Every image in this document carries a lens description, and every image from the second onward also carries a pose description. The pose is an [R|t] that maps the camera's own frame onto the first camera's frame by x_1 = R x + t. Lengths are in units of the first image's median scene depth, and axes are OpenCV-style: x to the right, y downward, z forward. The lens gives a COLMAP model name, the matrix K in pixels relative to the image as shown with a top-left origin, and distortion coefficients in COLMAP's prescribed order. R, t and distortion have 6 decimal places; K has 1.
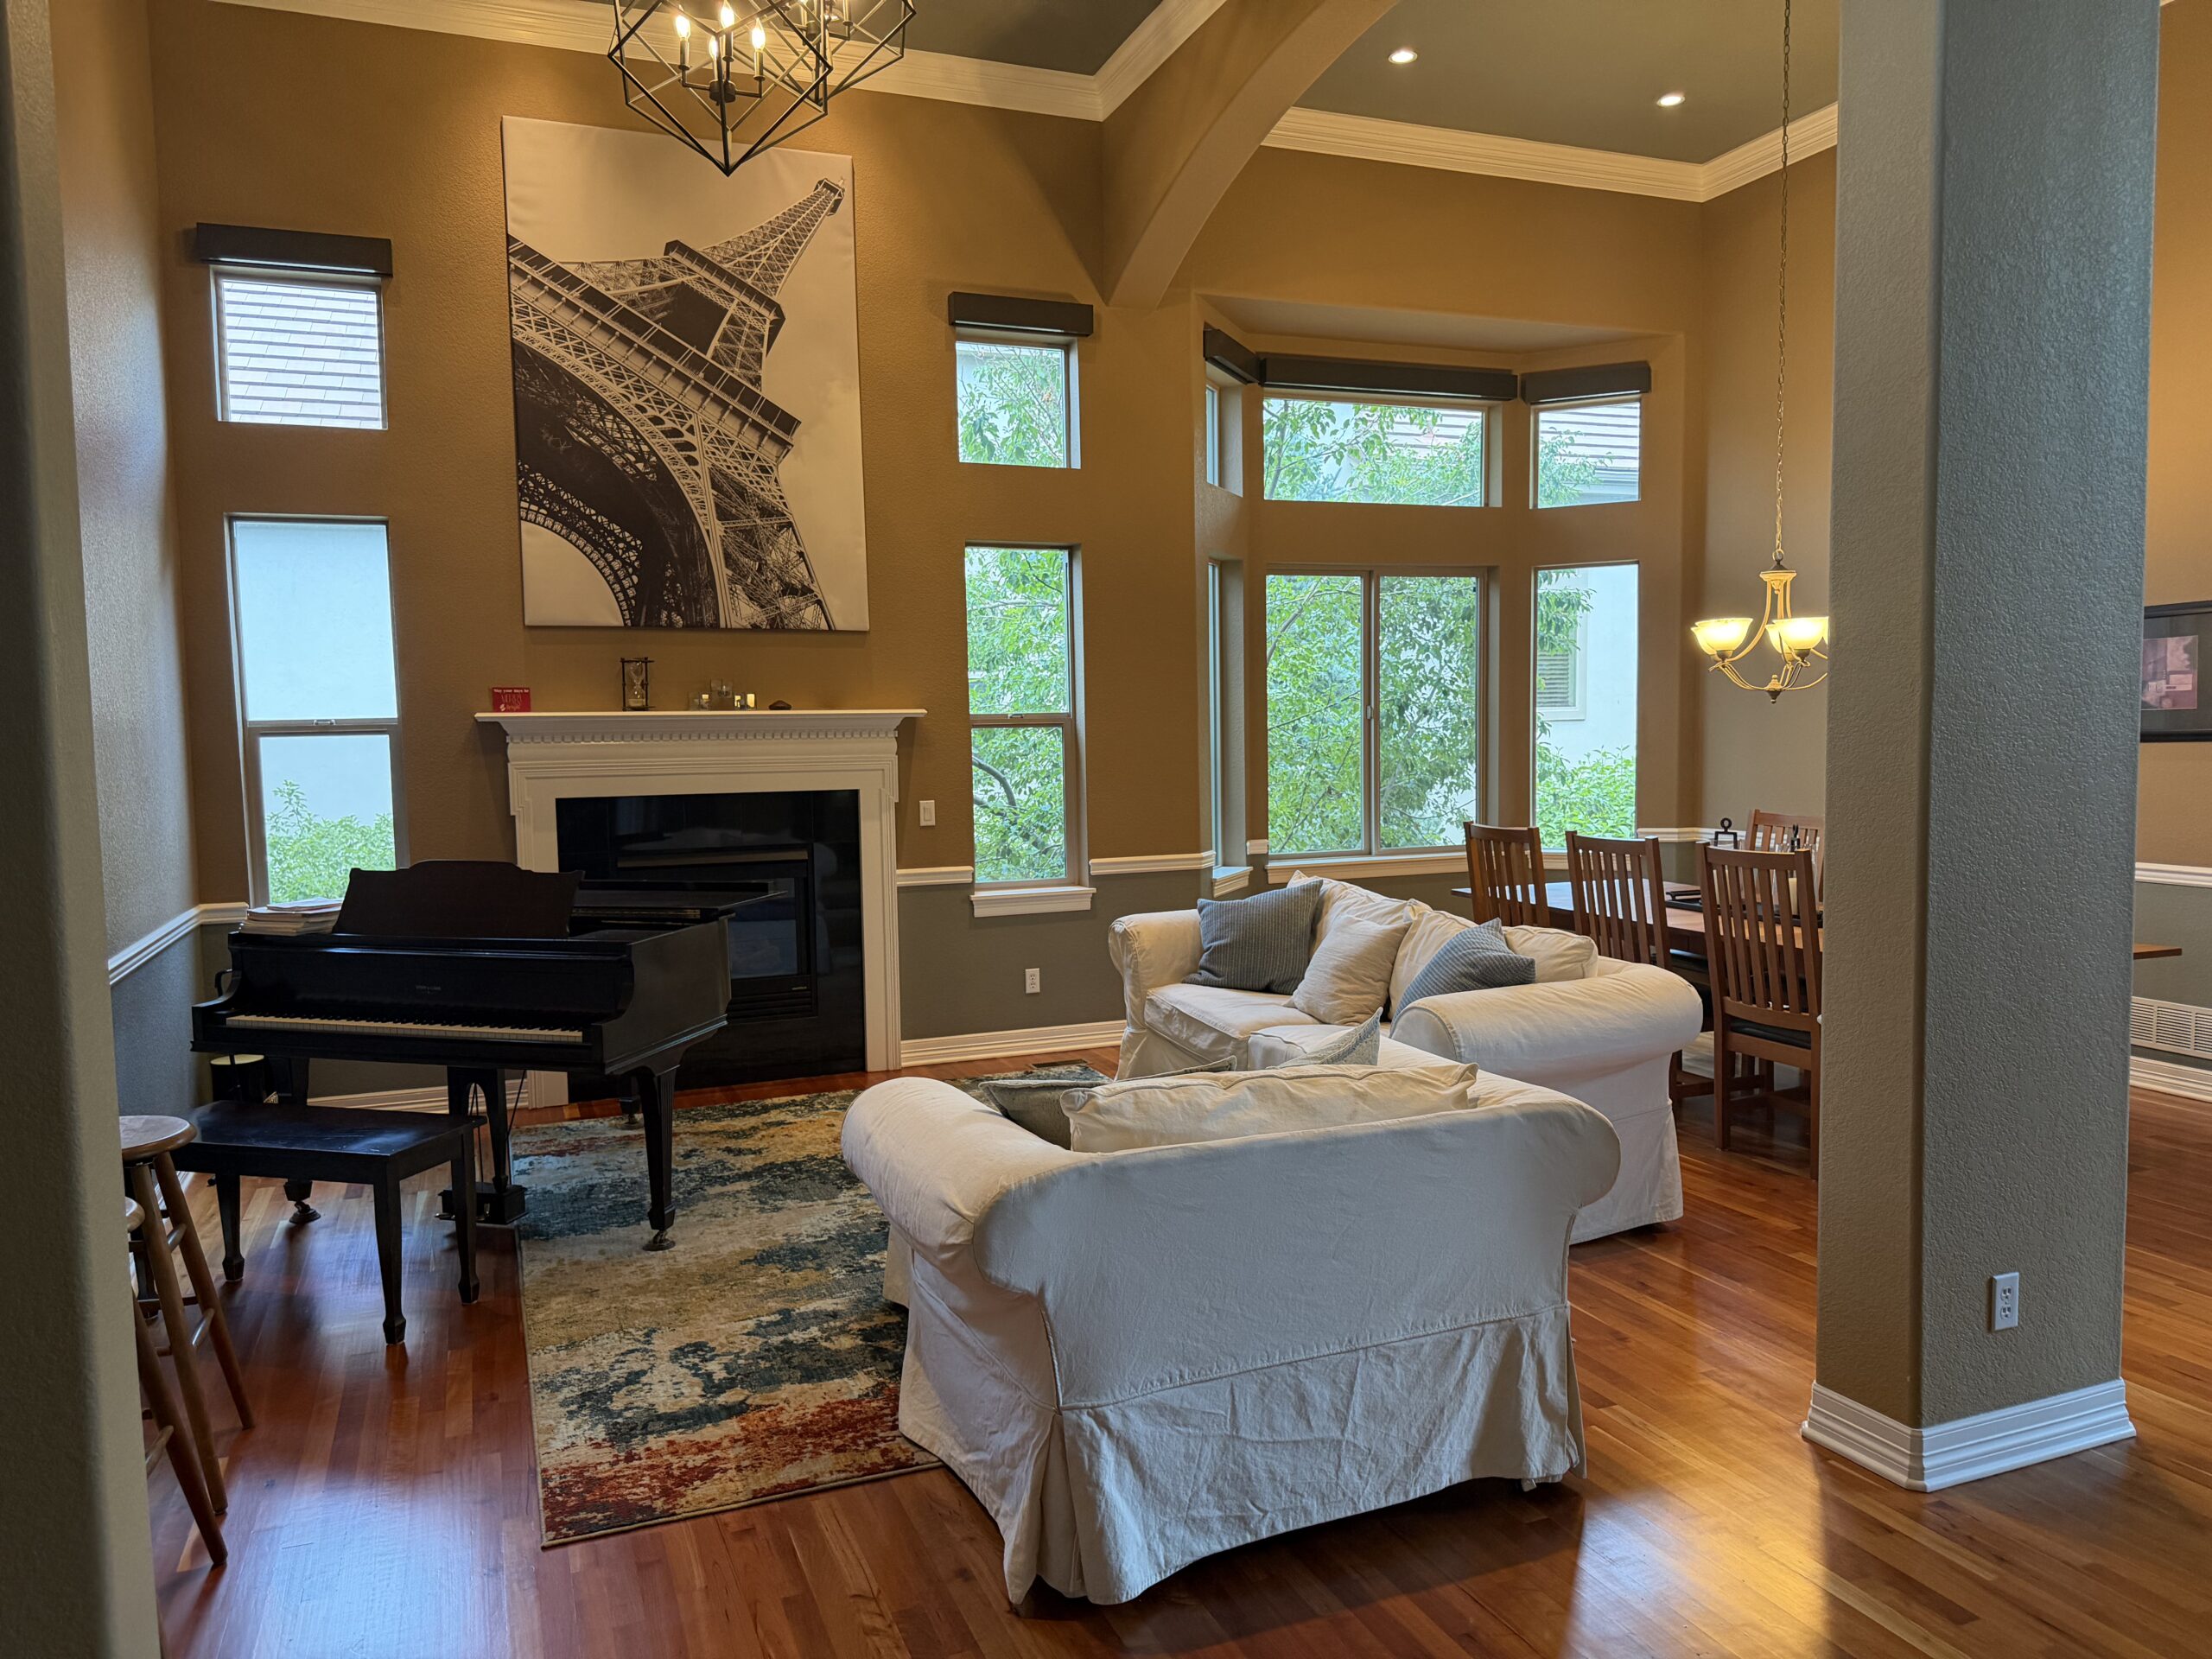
lens RADIAL K [[1545.9, 0, 1124.1], [0, 1545.9, 840.2], [0, 0, 1]] dist [0.053284, -0.065548]
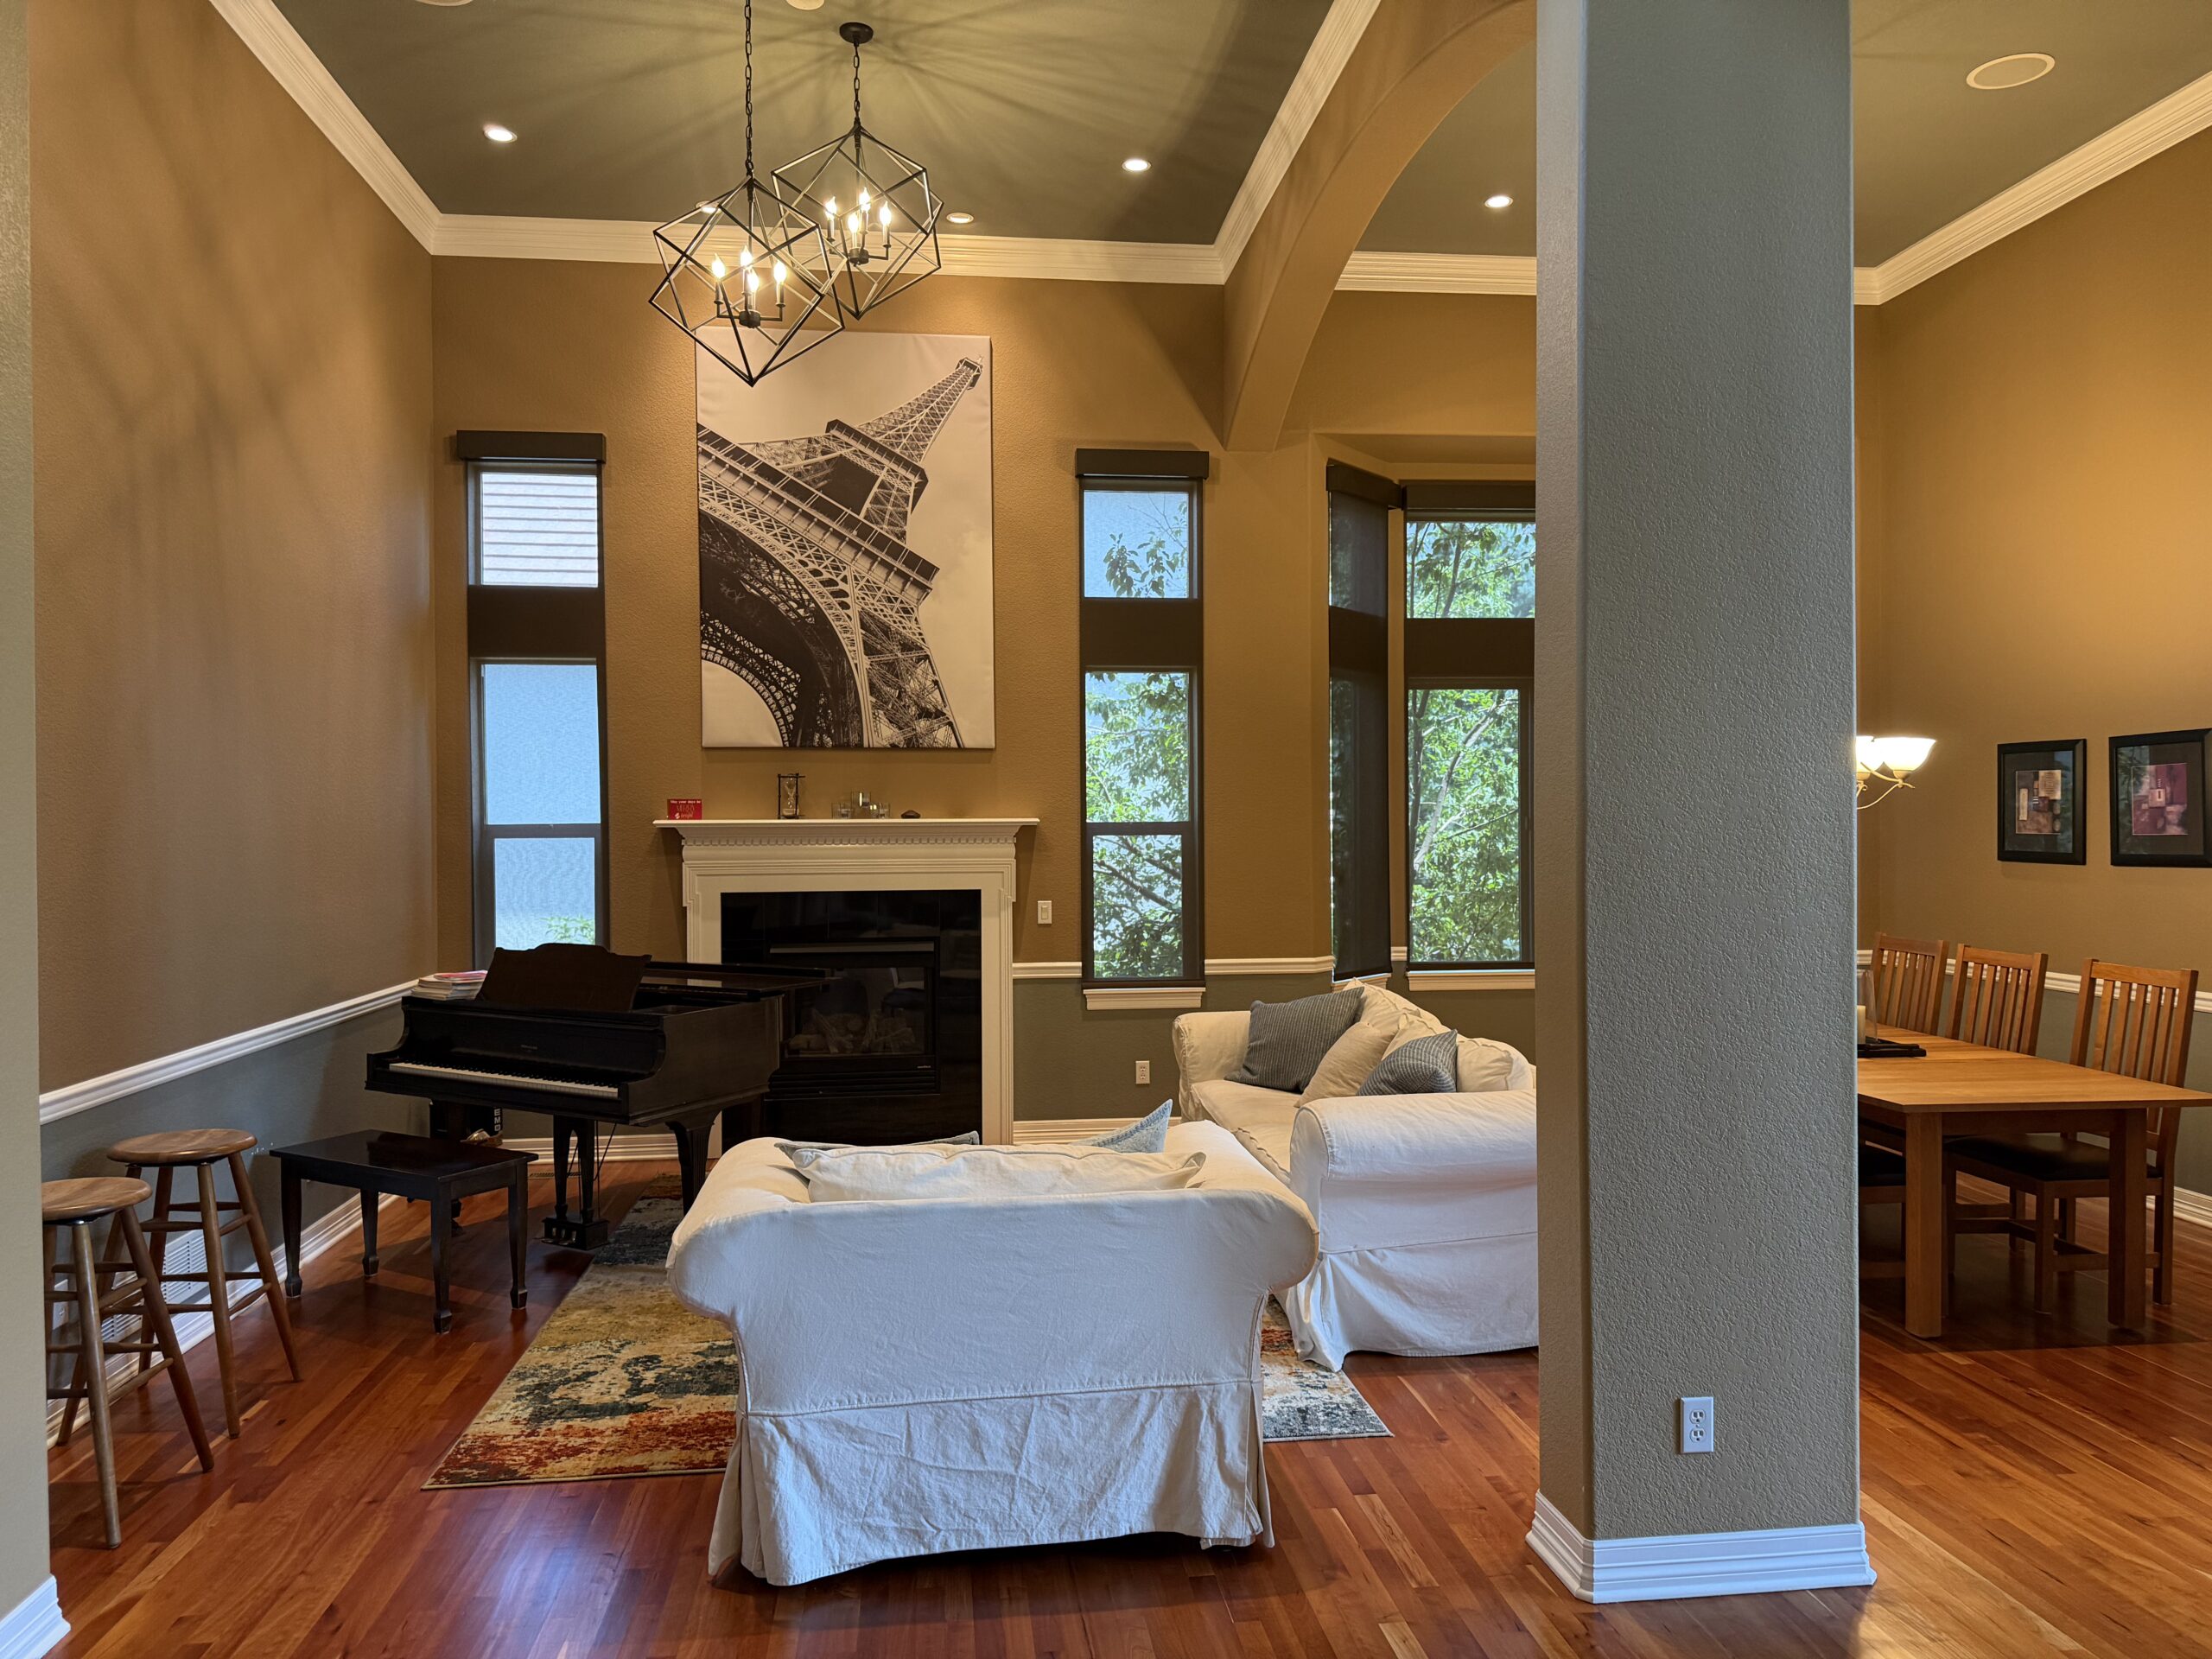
lens RADIAL K [[1545.9, 0, 1134.3], [0, 1545.9, 841.5], [0, 0, 1]] dist [0.053284, -0.065548]
pose [[0.965051, 0.012653, -0.261757, 0.242663], [-0.028885, 0.997884, -0.058257, -0.006648], [0.260466, 0.063781, 0.963374, -0.049151]]
